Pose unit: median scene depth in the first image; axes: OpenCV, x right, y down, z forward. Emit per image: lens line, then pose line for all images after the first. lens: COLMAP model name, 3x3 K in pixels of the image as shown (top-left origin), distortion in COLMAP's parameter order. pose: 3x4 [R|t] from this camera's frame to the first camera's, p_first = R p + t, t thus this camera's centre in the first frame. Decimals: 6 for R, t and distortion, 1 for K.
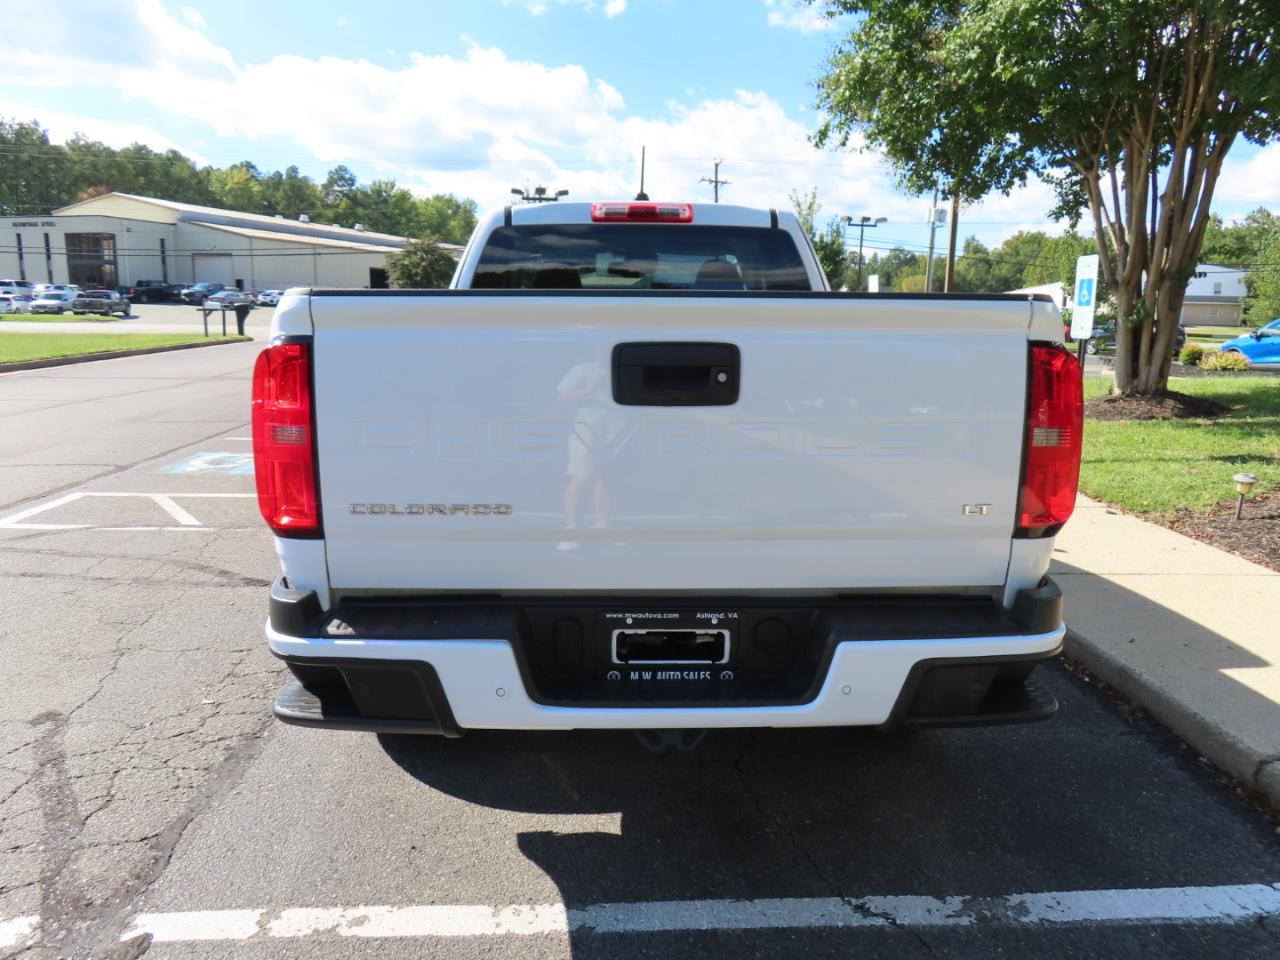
lens RADIAL K [[916.8, 0, 643.5], [0, 916.8, 485.4], [0, 0, 1]] dist [-0.010365, 0.004867]
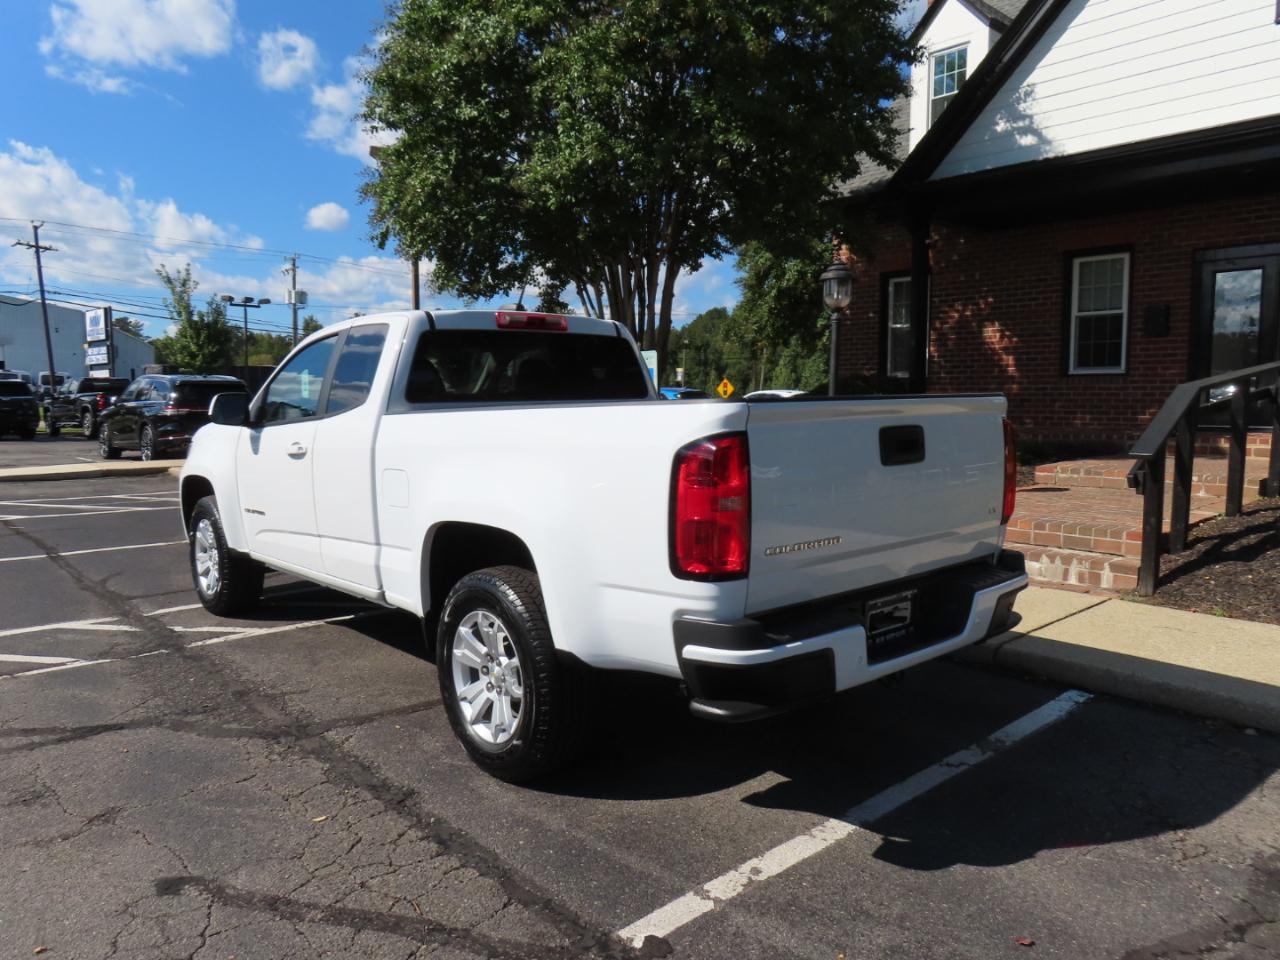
lens RADIAL K [[915.5, 0, 641.9], [0, 915.5, 484.4], [0, 0, 1]] dist [-0.008677, 0.002848]
pose [[0.774205, -0.078438, 0.628056, -0.227684], [0.131412, 0.990589, -0.038277, -0.008237], [-0.619142, 0.112169, 0.777226, 0.003467]]
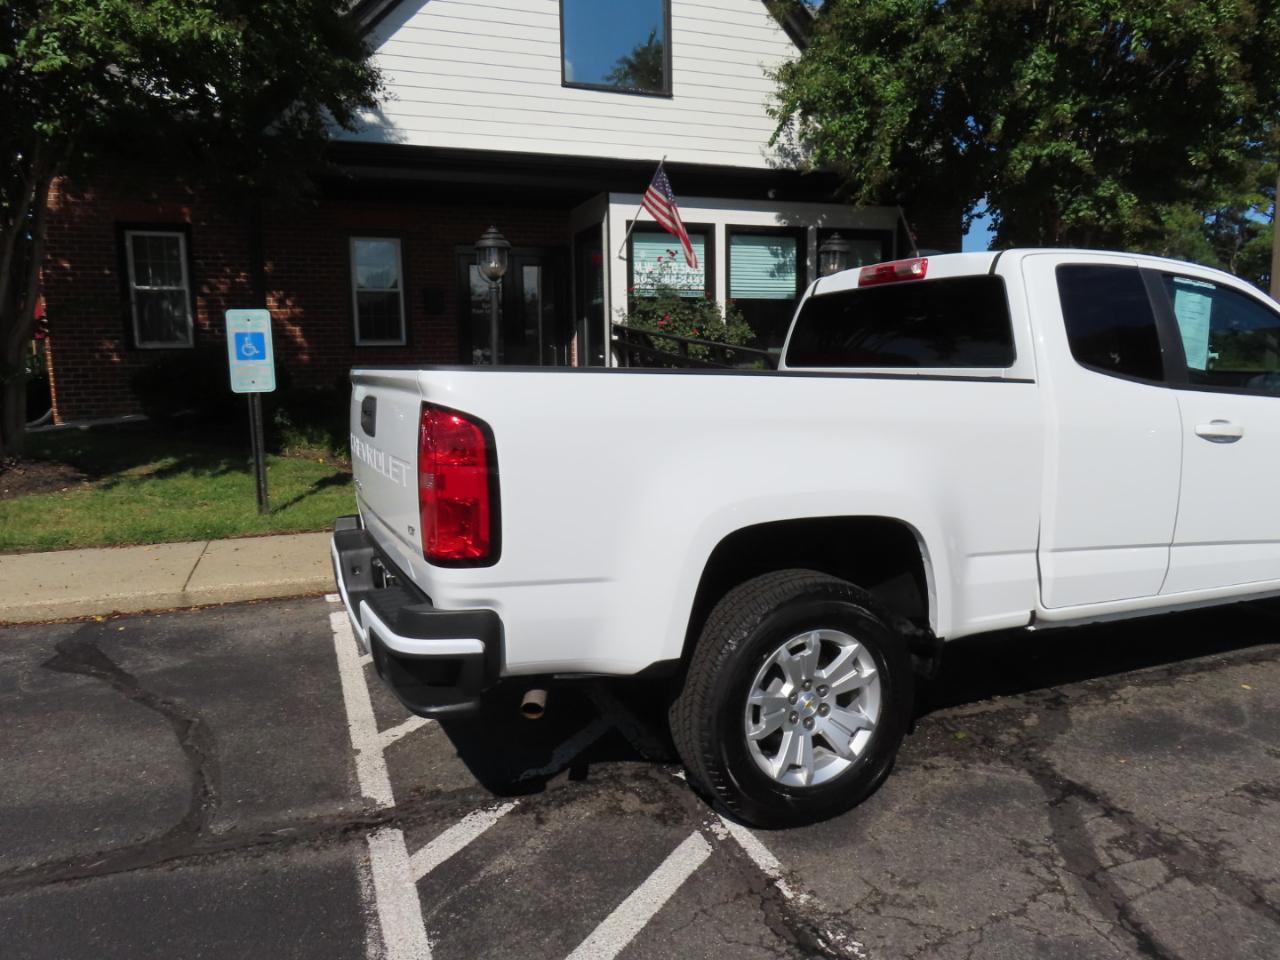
lens RADIAL K [[916.8, 0, 643.5], [0, 916.8, 485.4], [0, 0, 1]] dist [-0.010365, 0.004867]
pose [[-0.313325, -0.140708, 0.939164, -0.385489], [0.186821, 0.960503, 0.206233, -0.122863], [-0.931088, 0.240074, -0.274662, 0.584704]]
